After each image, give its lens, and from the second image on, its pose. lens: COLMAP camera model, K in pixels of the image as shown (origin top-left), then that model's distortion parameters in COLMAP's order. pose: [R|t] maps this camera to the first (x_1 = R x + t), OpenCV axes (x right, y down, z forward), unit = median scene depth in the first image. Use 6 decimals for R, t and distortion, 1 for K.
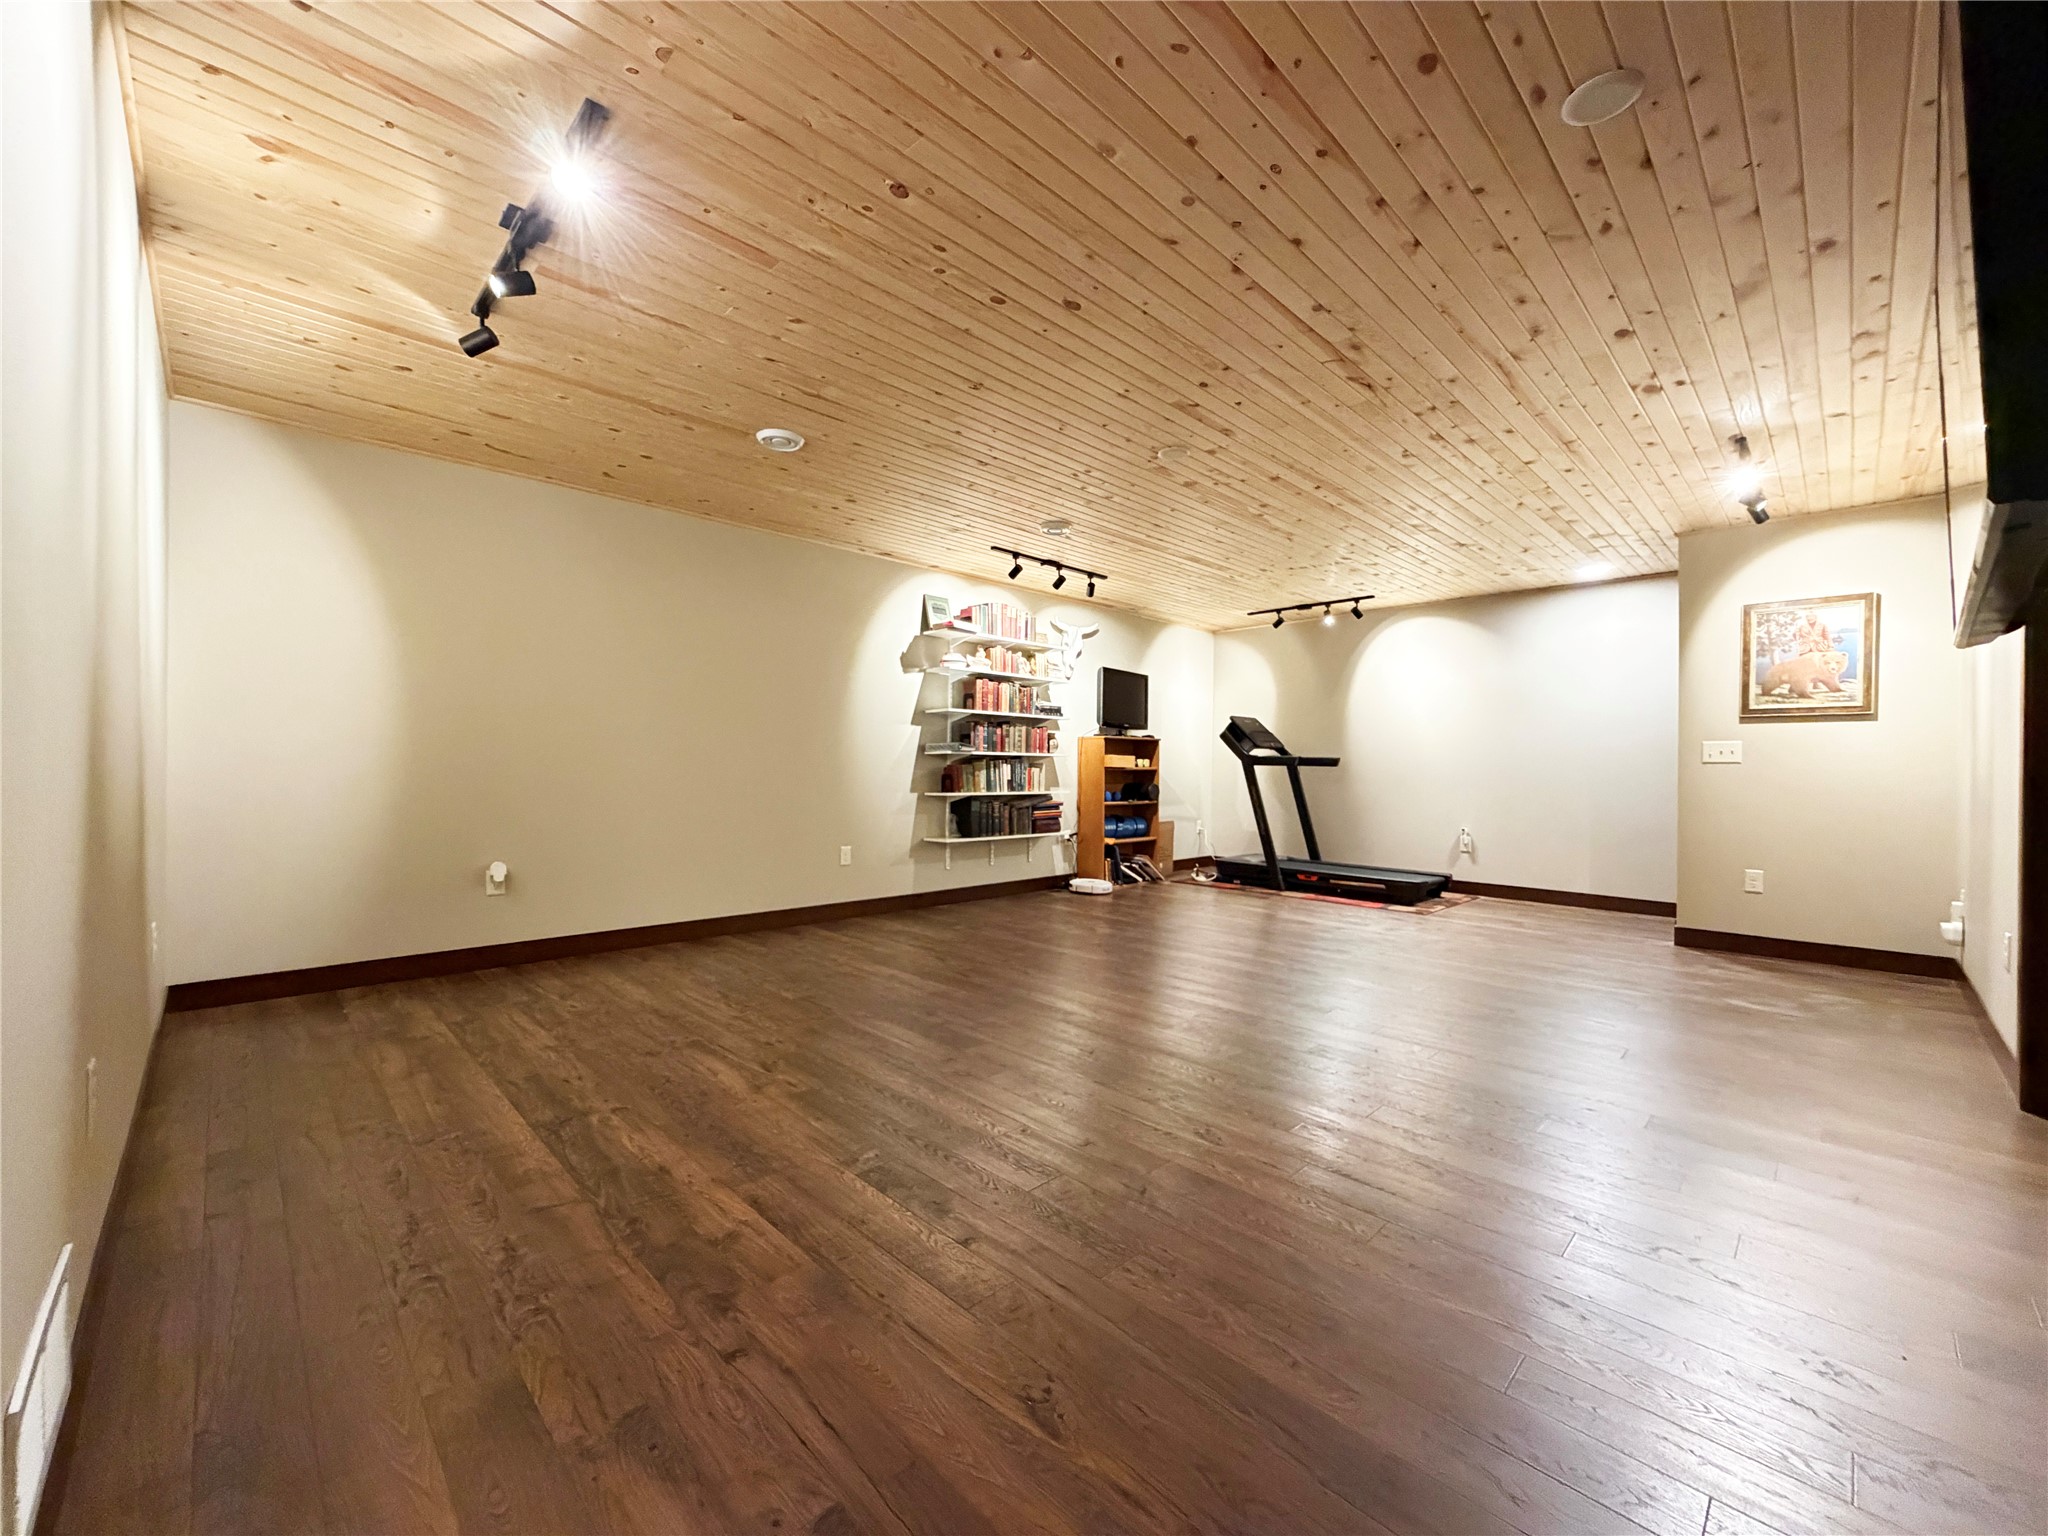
lens RADIAL K [[816.8, 0, 1019.5], [0, 816.8, 770.7], [0, 0, 1]] dist [0.000944, -0.000827]
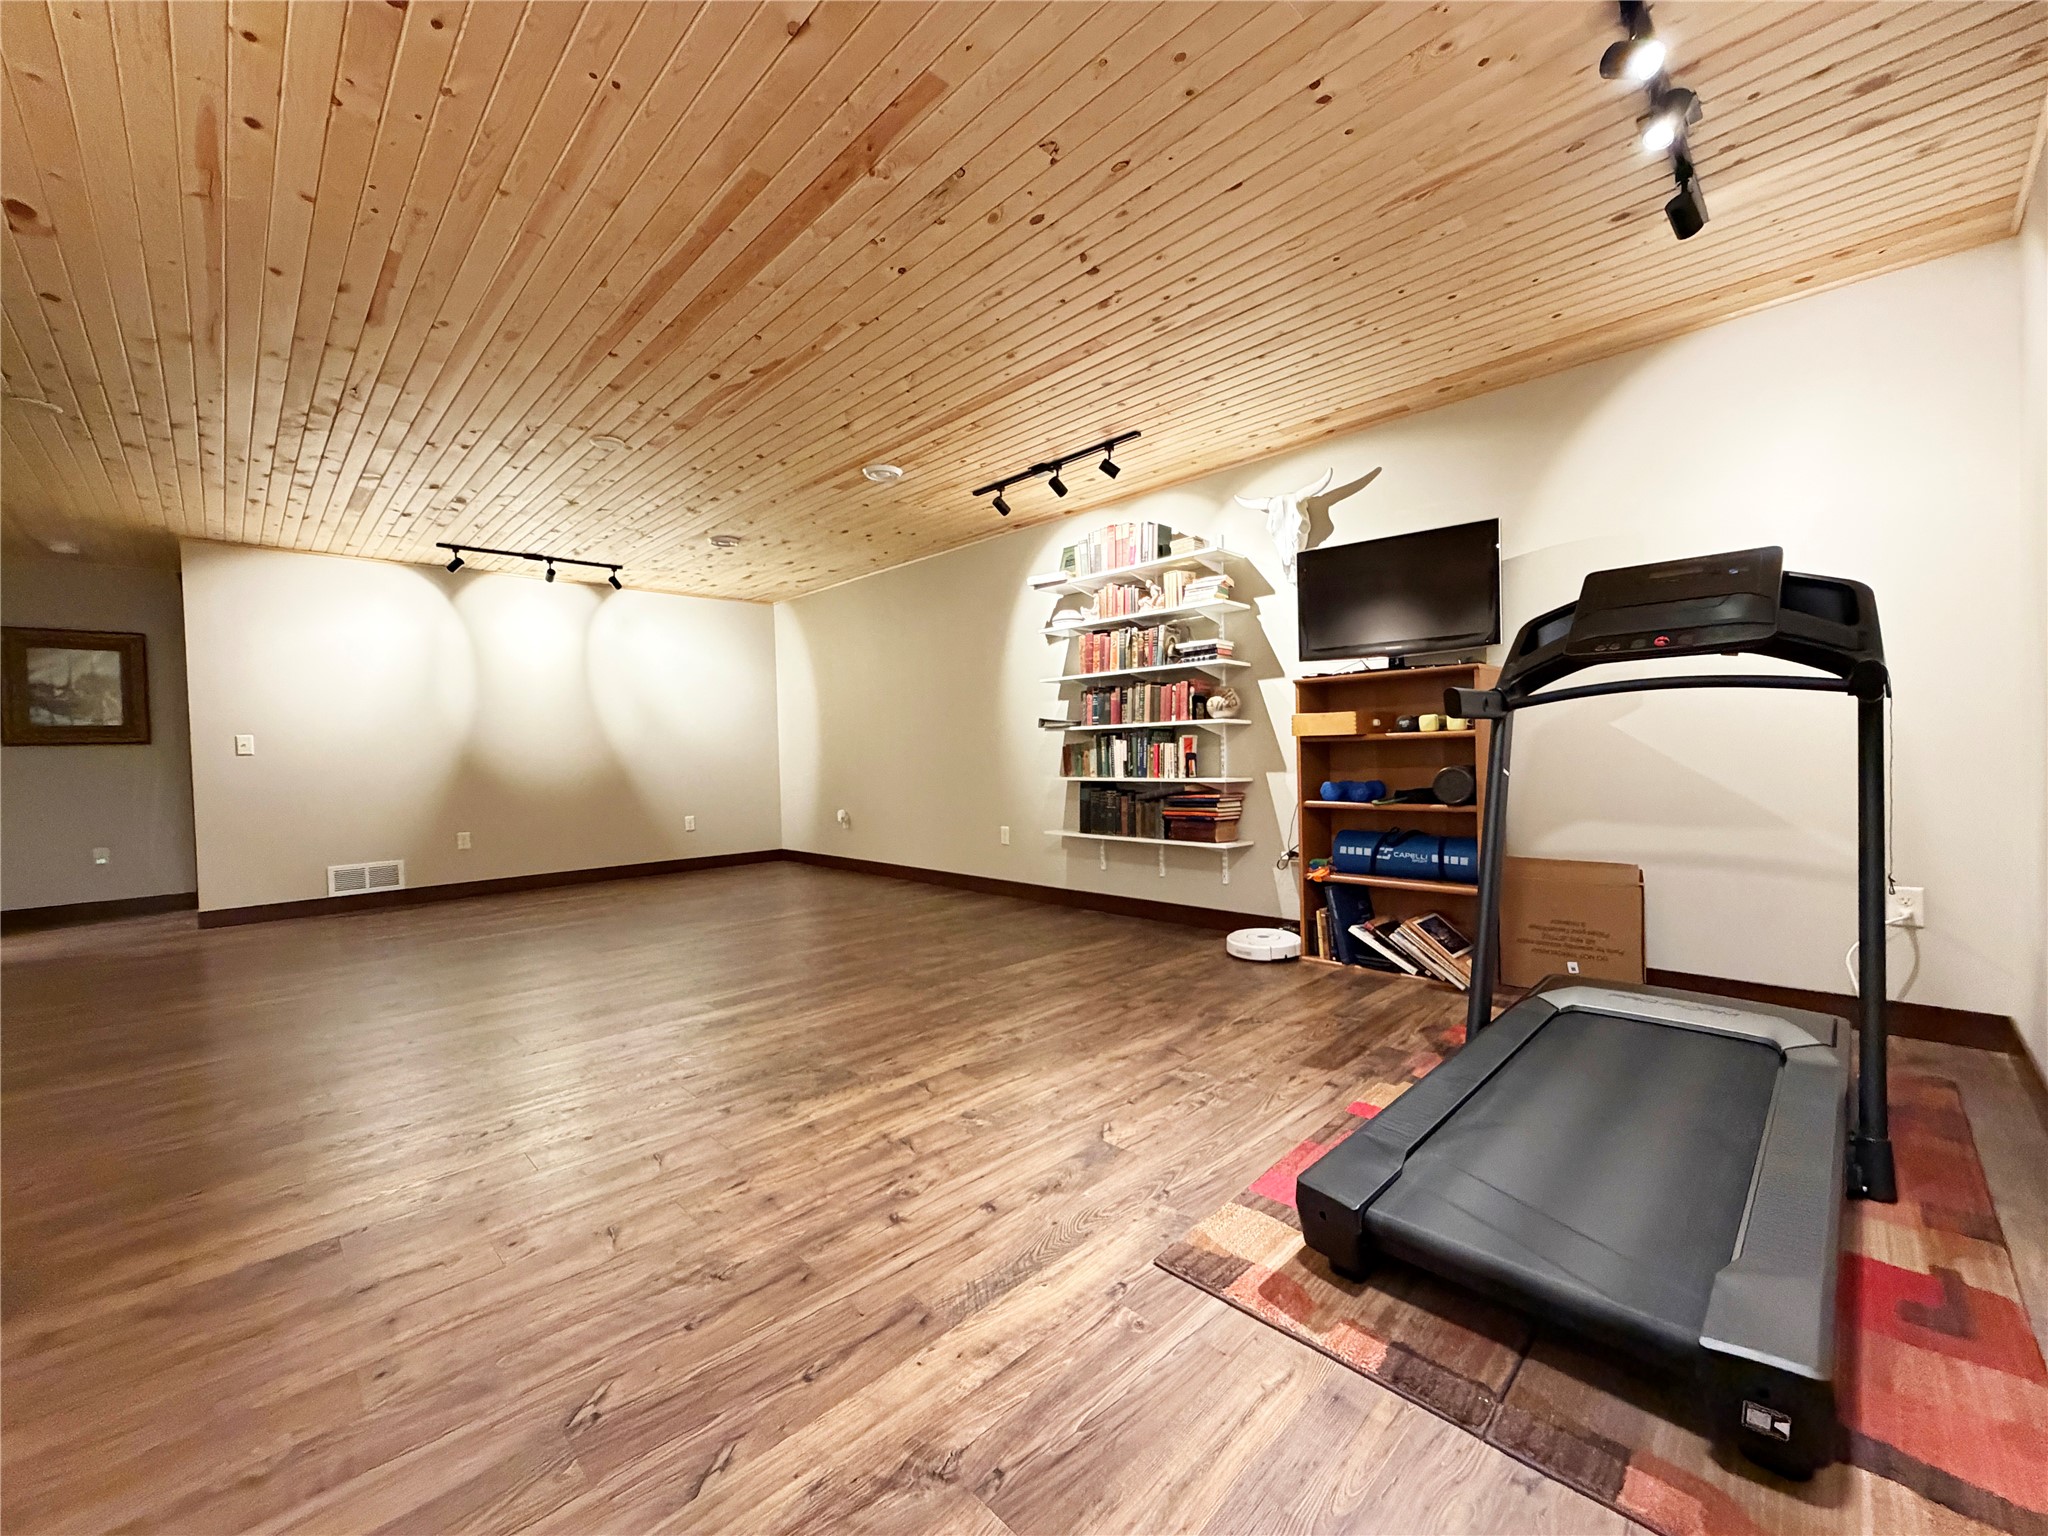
lens RADIAL K [[816.8, 0, 1019.5], [0, 816.8, 770.7], [0, 0, 1]] dist [0.000944, -0.000827]
pose [[-0.006523, 0.015689, -0.999856, 0.714417], [0.022082, 0.999635, 0.015541, 0.006031], [0.999735, -0.021978, -0.006867, 0.895787]]
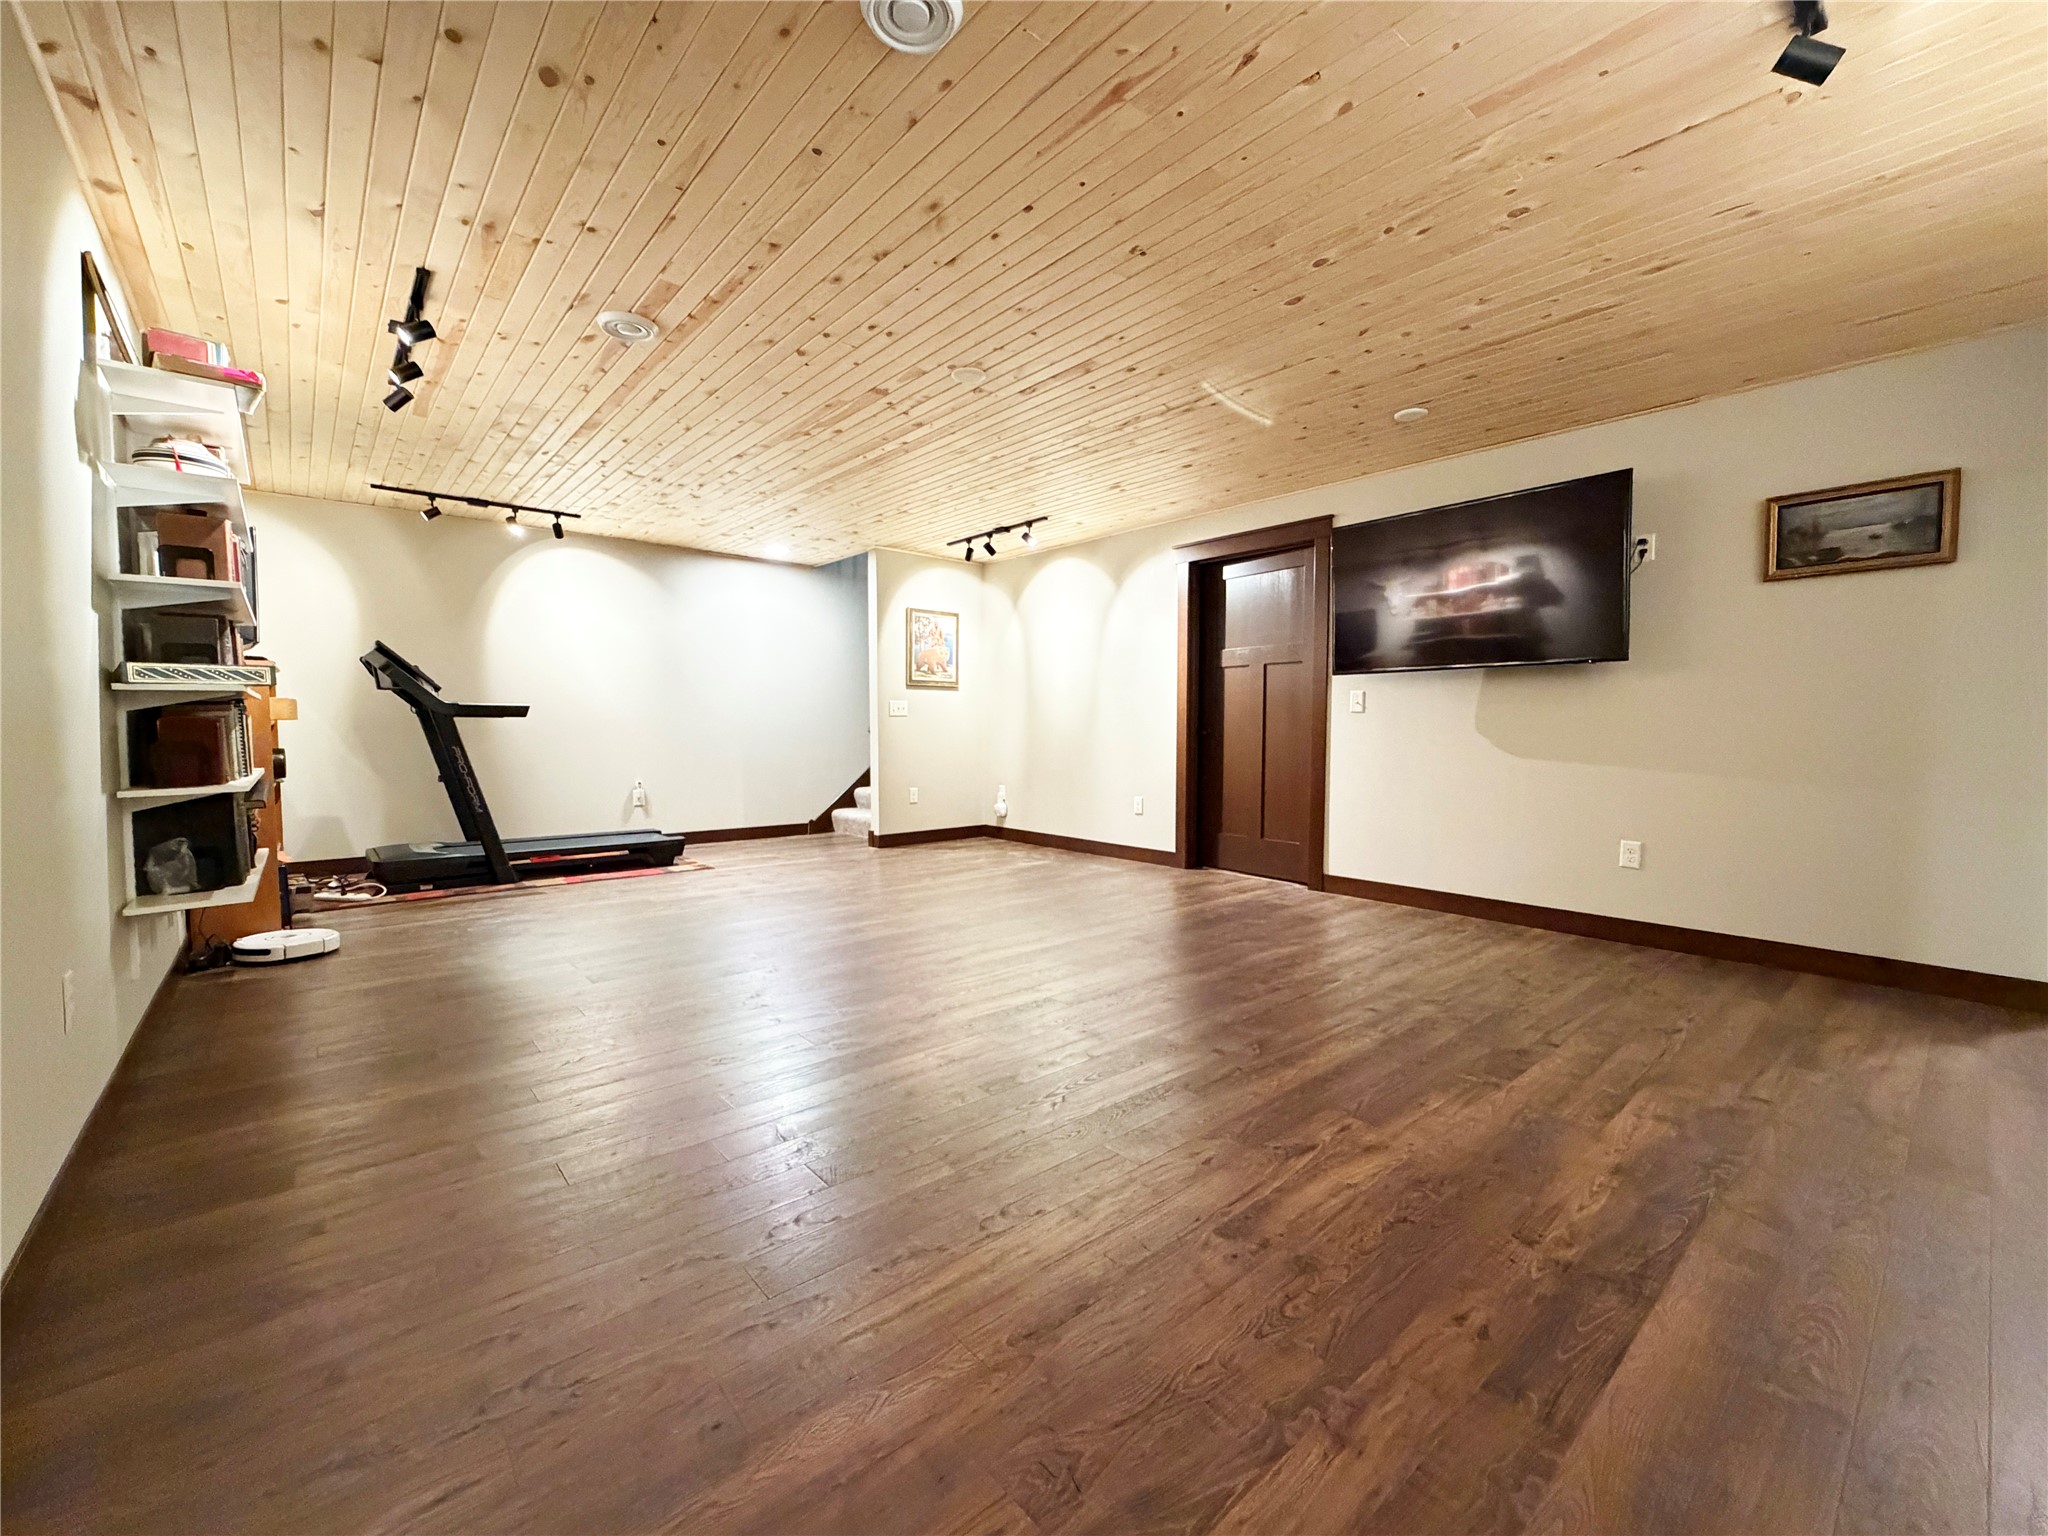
lens RADIAL K [[838.7, 0, 1023.2], [0, 838.7, 771.3], [0, 0, 1]] dist [-0.000060, 0.000045]
pose [[0.057379, -0.065954, 0.996172, -1.113151], [0.001694, 0.997820, 0.065966, -0.017486], [-0.998351, -0.002097, 0.057366, 1.296683]]
